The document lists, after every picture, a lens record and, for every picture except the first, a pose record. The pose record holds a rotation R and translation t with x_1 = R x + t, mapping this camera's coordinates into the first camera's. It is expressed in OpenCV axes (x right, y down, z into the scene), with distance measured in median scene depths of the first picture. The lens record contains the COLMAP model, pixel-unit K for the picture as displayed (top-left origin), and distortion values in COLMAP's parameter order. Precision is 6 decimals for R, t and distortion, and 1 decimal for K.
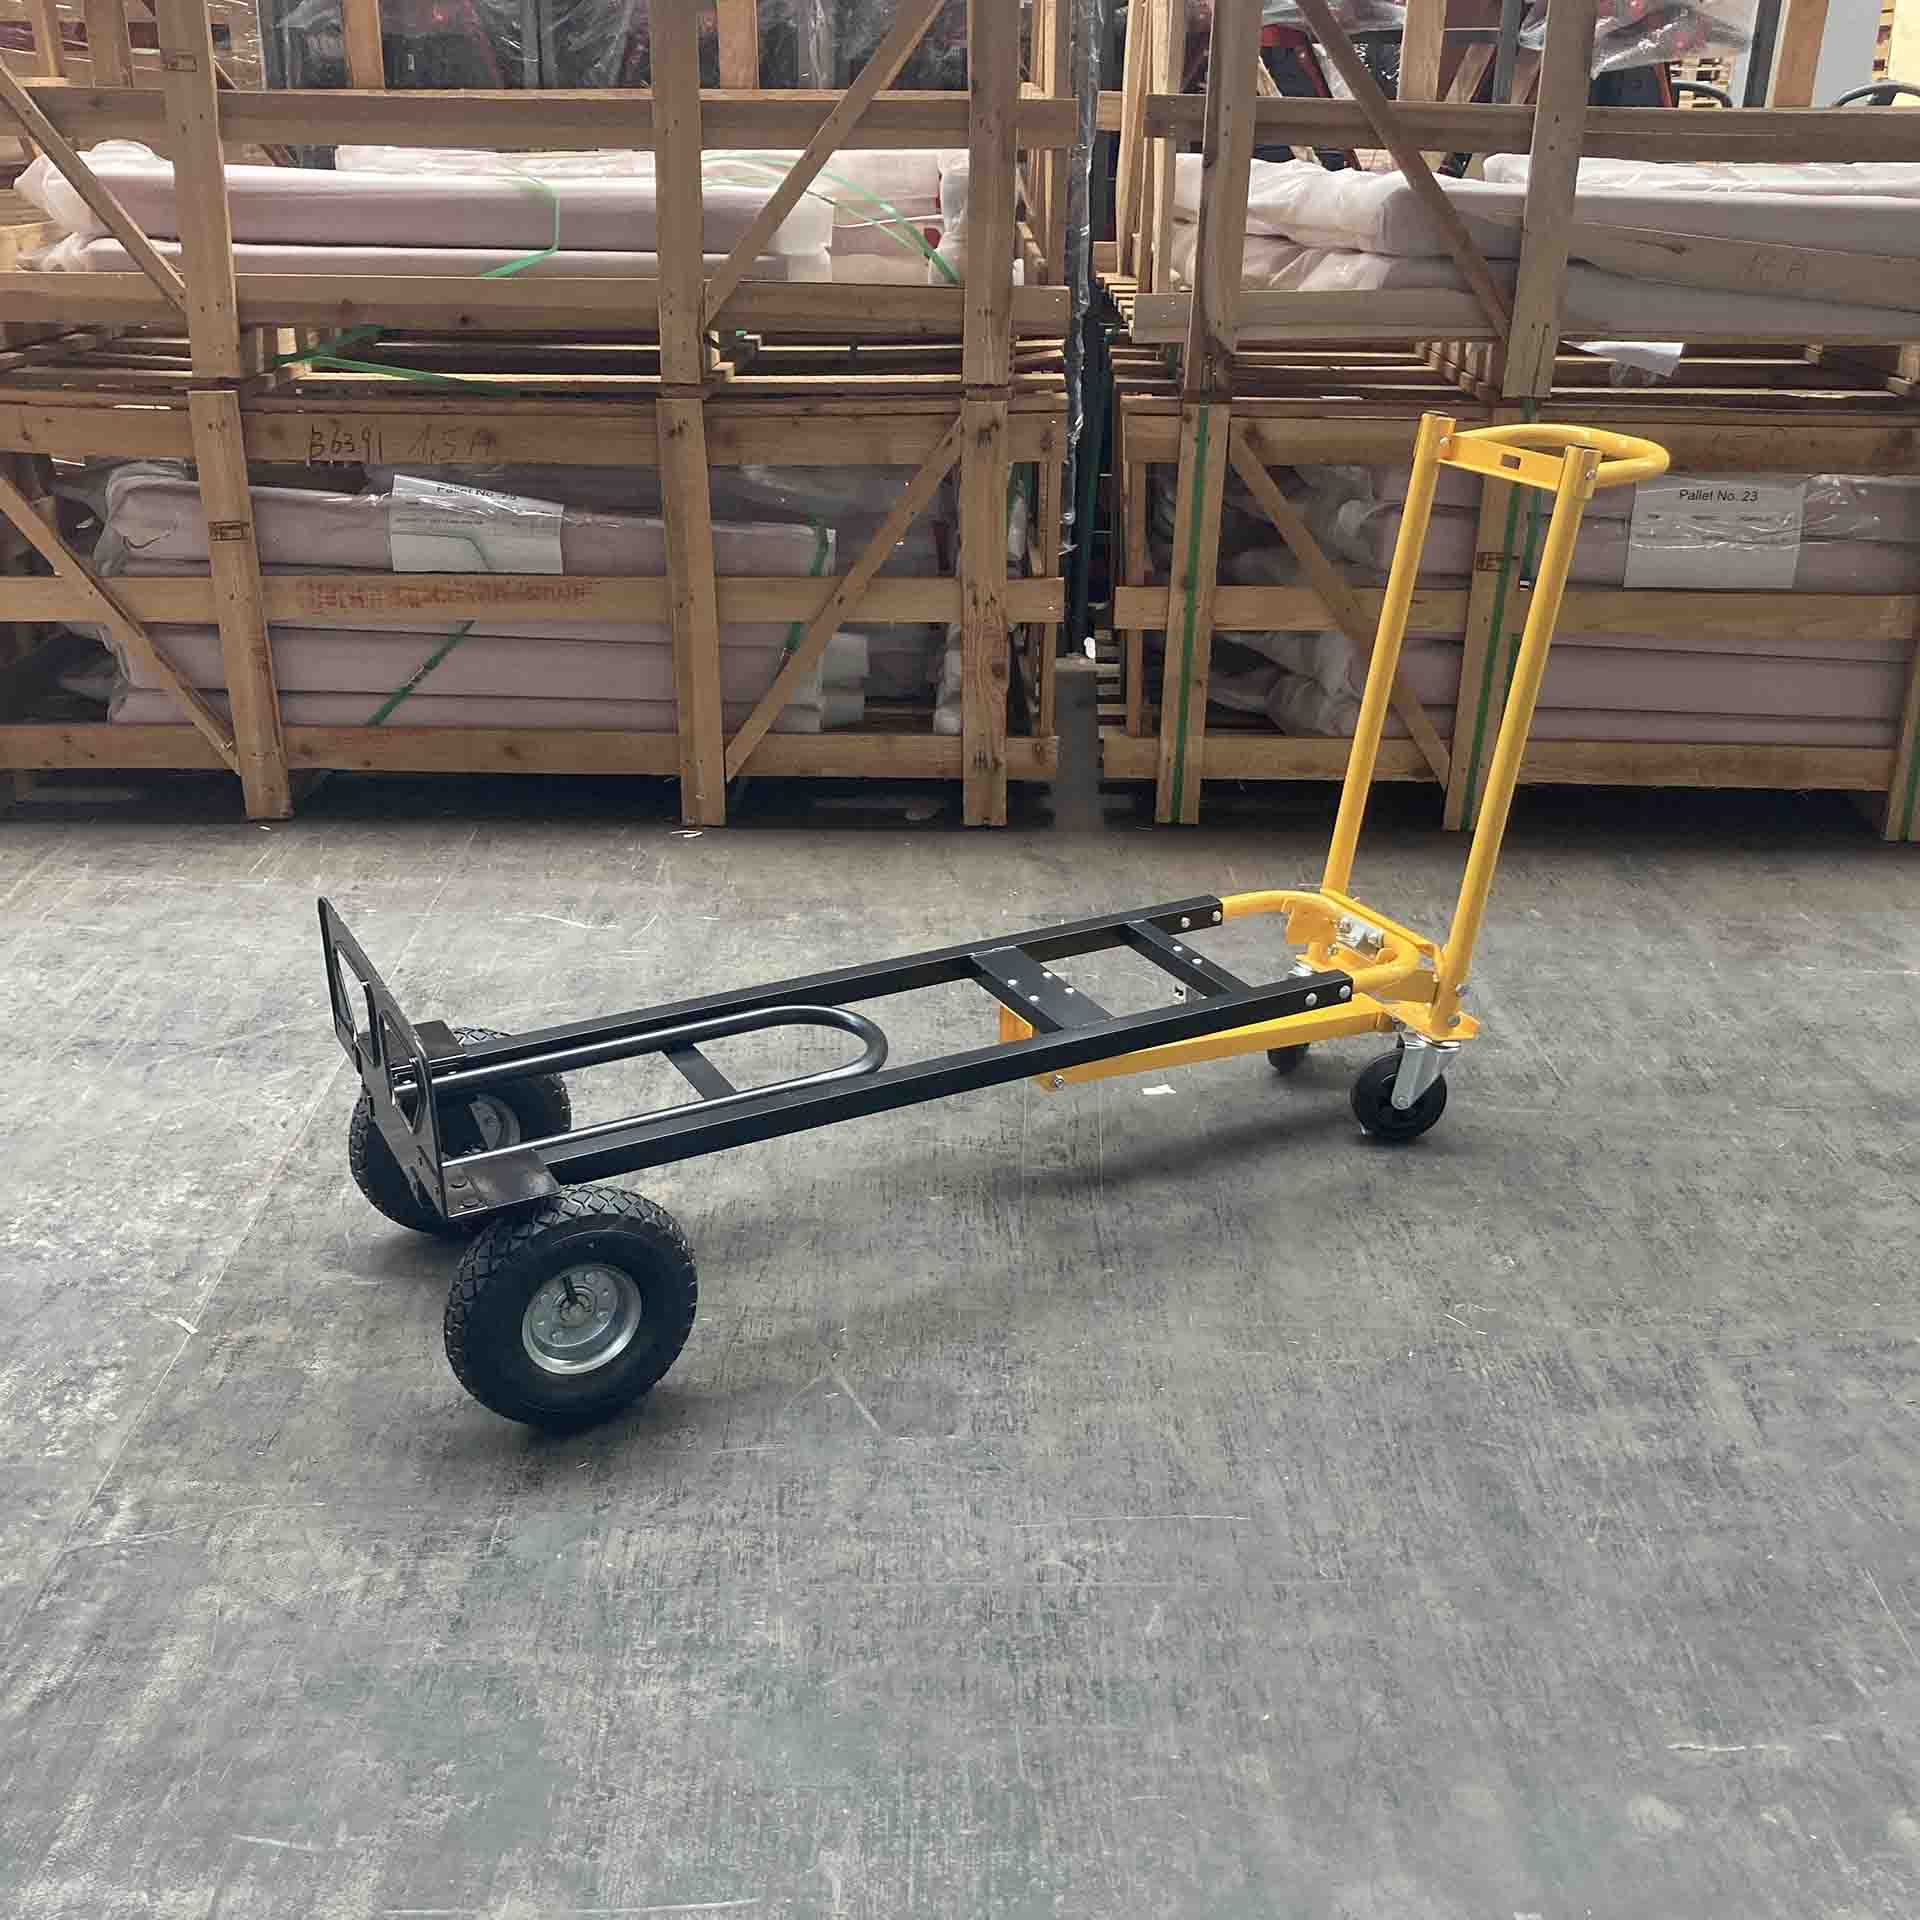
lens RADIAL K [[2060.3, 0, 977.4], [0, 2060.3, 956.2], [0, 0, 1]] dist [0.037273, -0.082287]
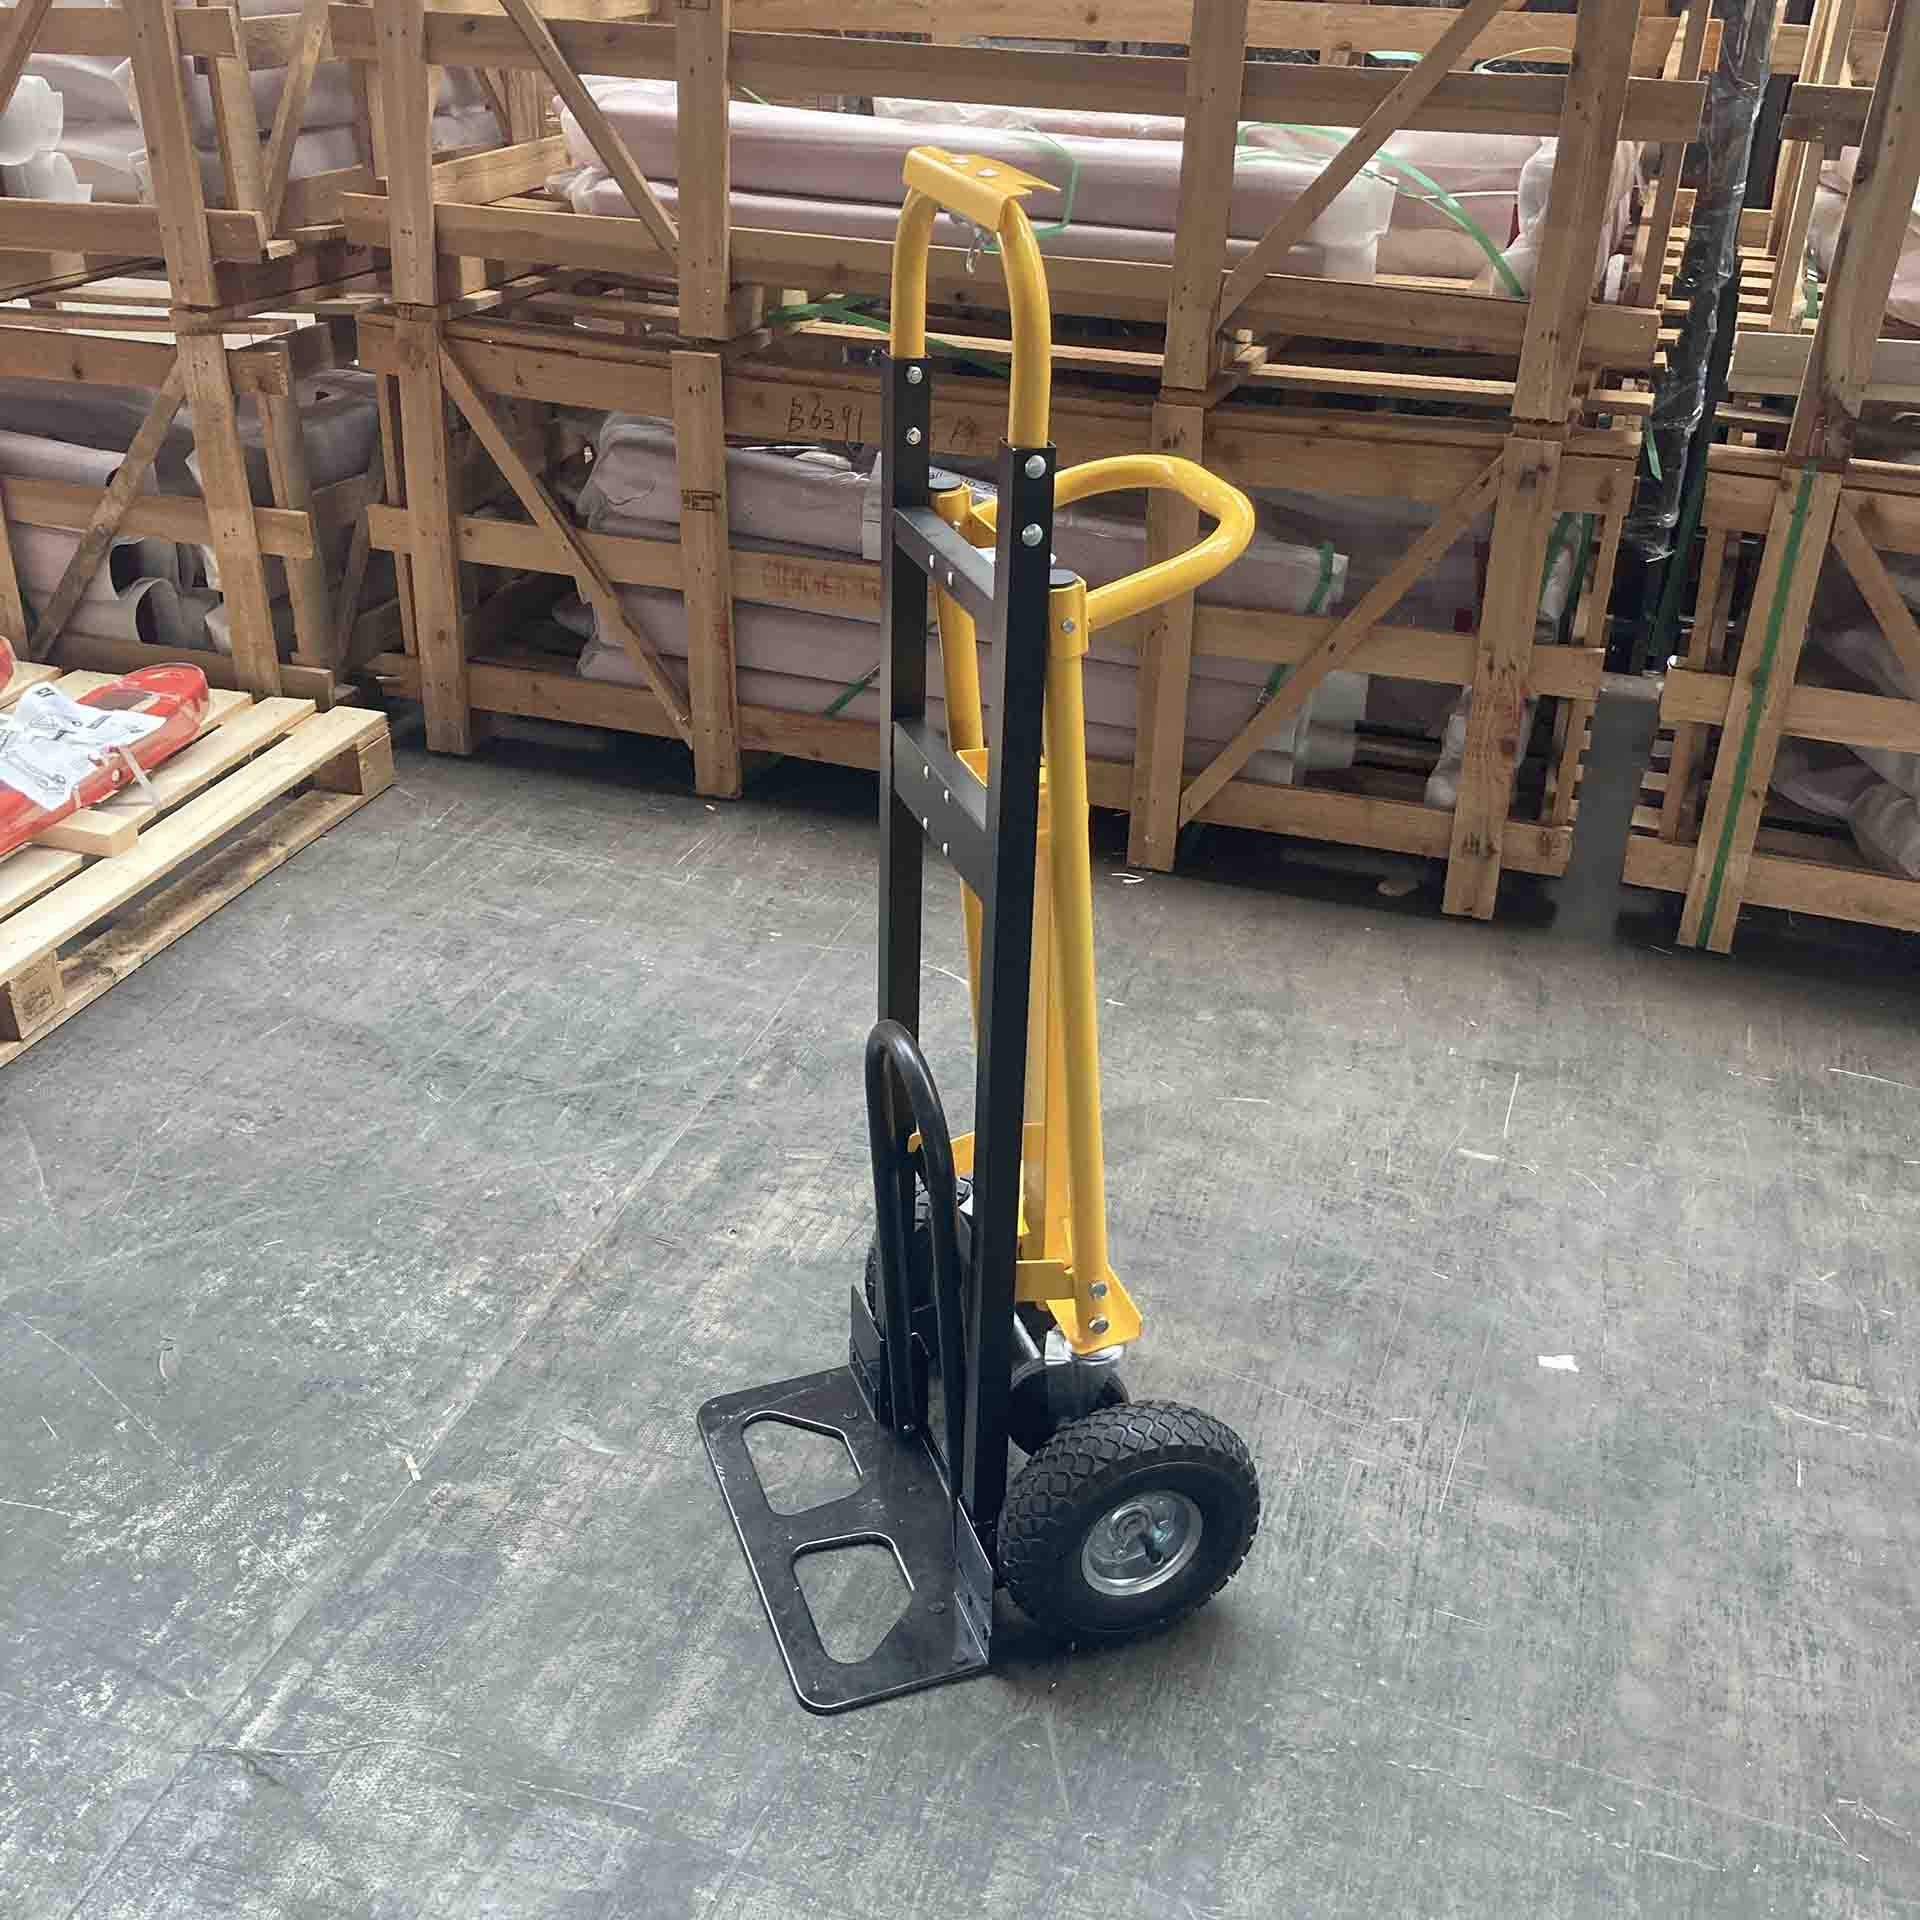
lens RADIAL K [[2055.6, 0, 993.5], [0, 2055.6, 958.5], [0, 0, 1]] dist [0.164409, -0.460037]
pose [[0.948028, 0.164604, -0.272304, 0.060432], [-0.137790, 0.983768, 0.114956, -0.128955], [0.286806, -0.071461, 0.955320, 0.115280]]
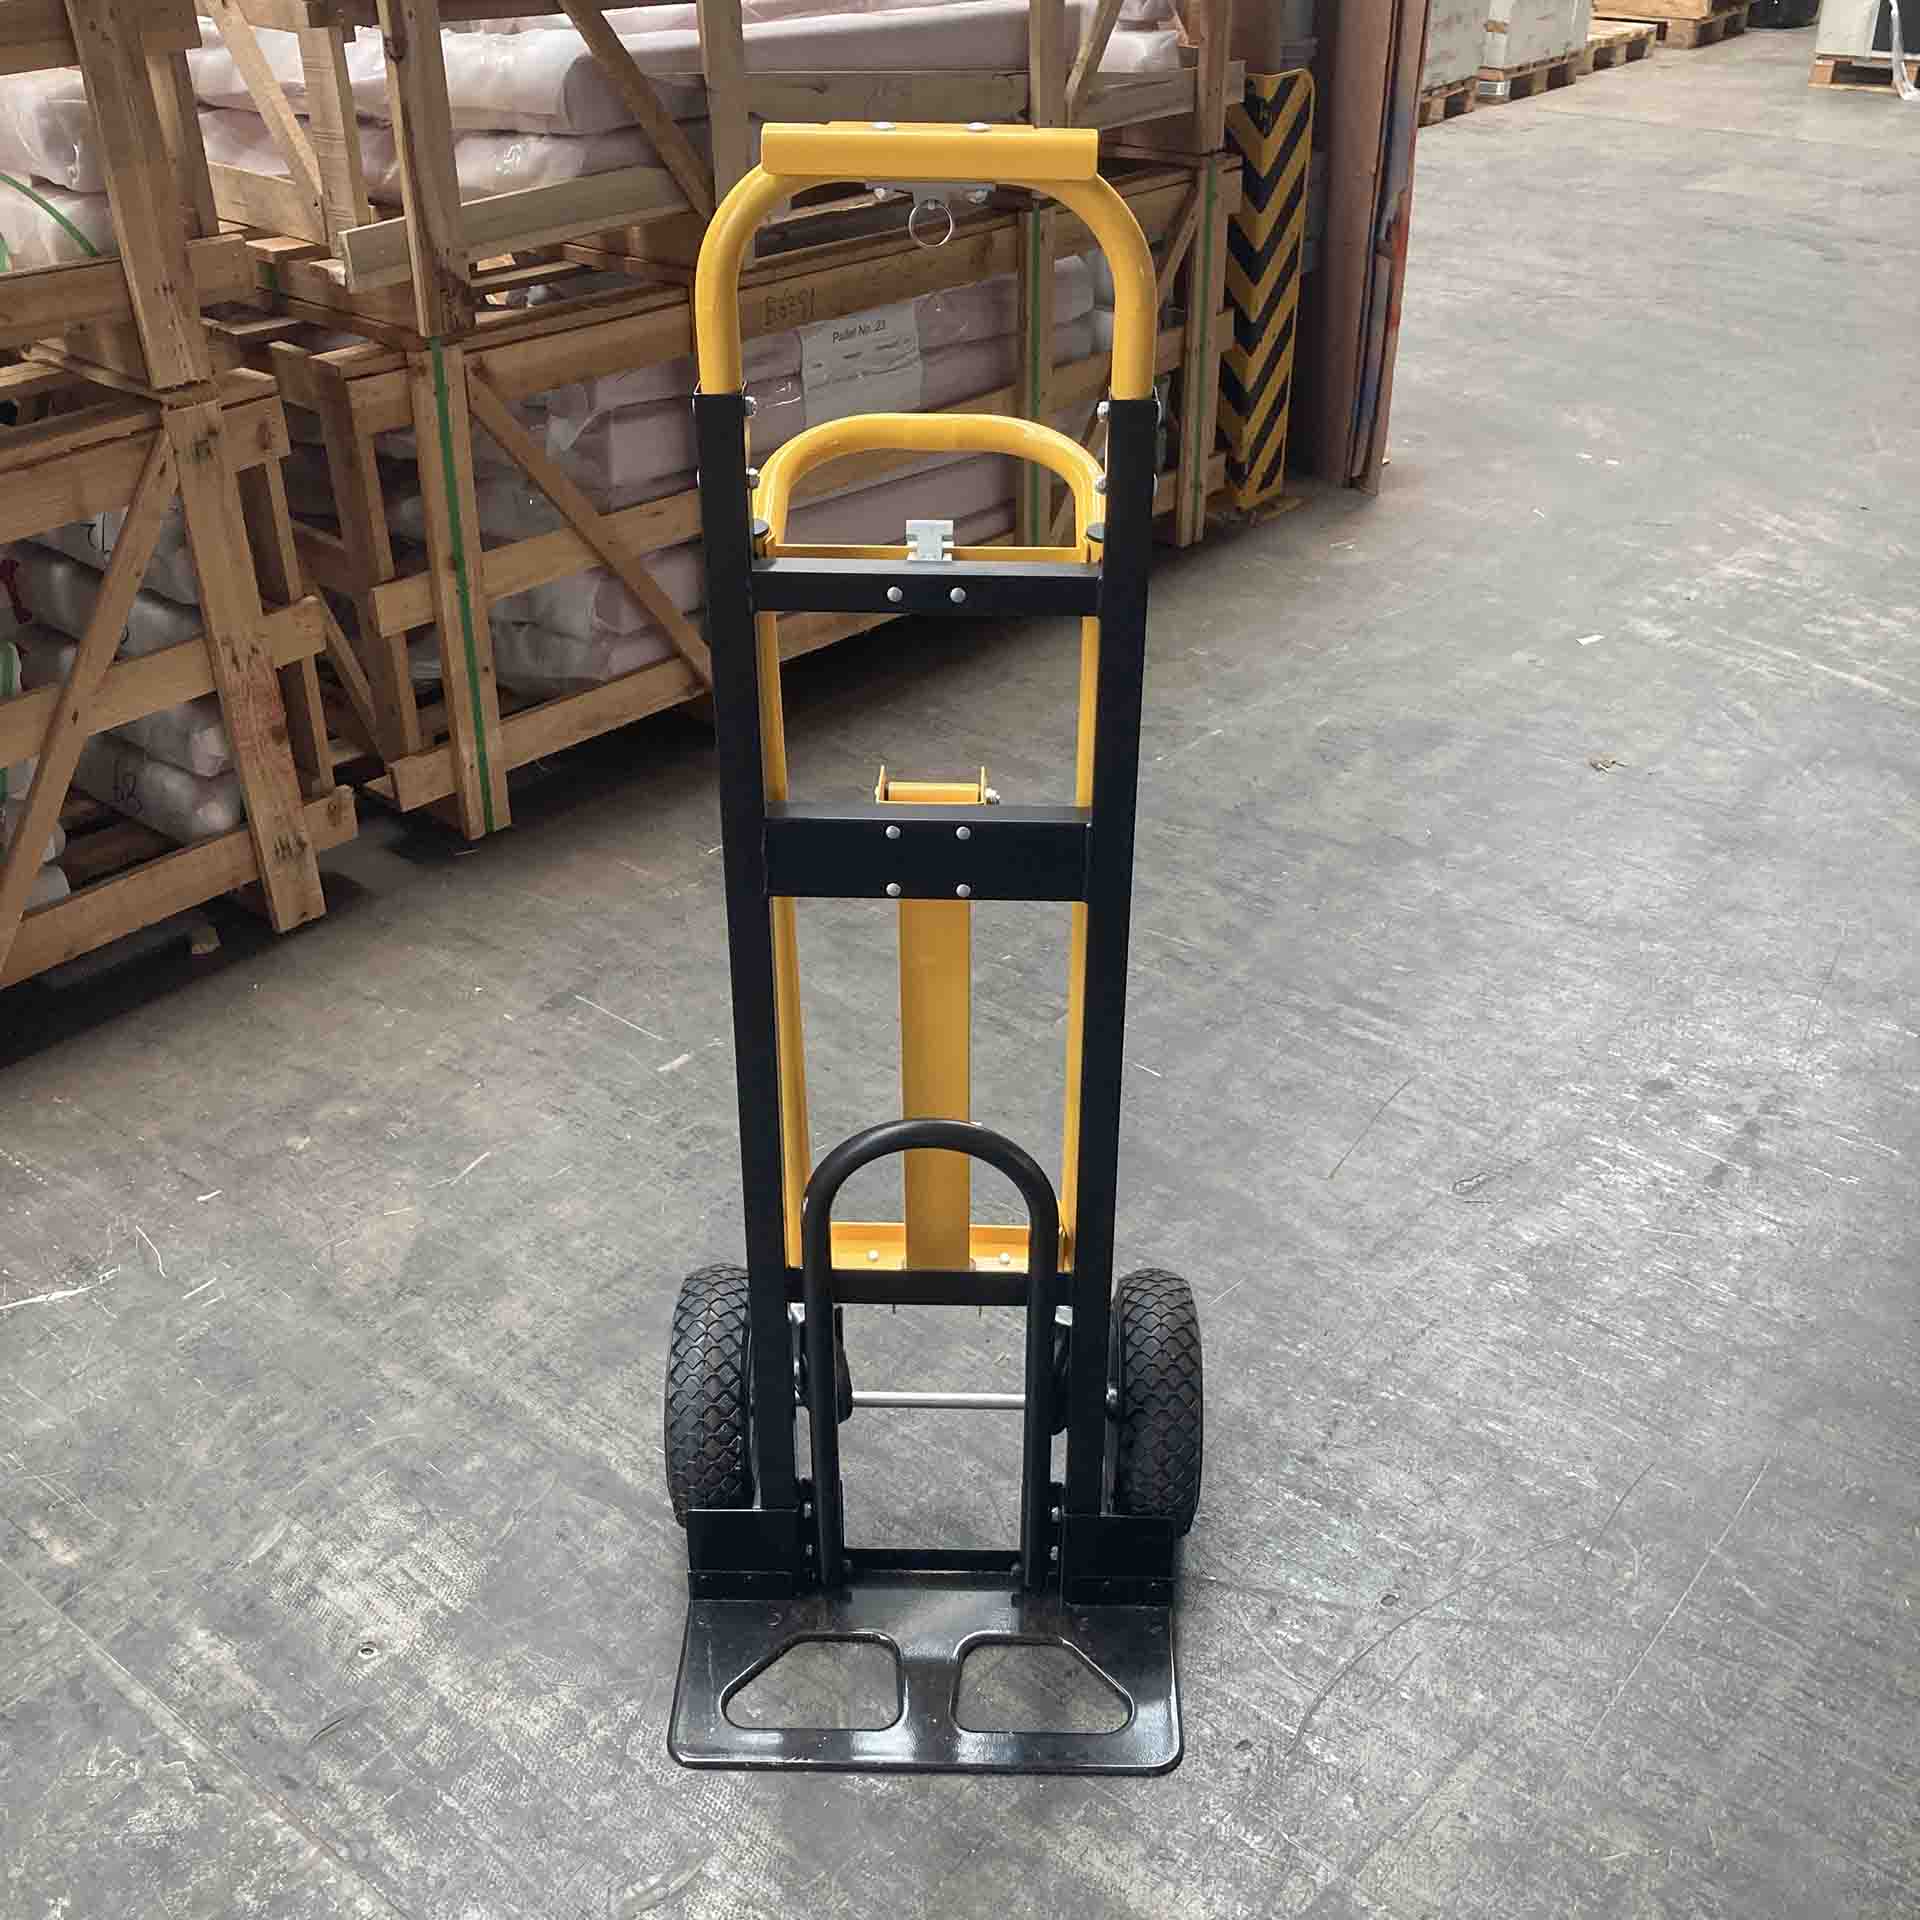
lens RADIAL K [[2064.3, 0, 979.5], [0, 2064.3, 955.8], [0, 0, 1]] dist [0.021255, -0.028808]
pose [[0.640343, -0.400994, 0.655107, -0.385968], [0.306623, 0.915450, 0.260639, -0.195129], [-0.704233, 0.033973, 0.709156, 0.275937]]
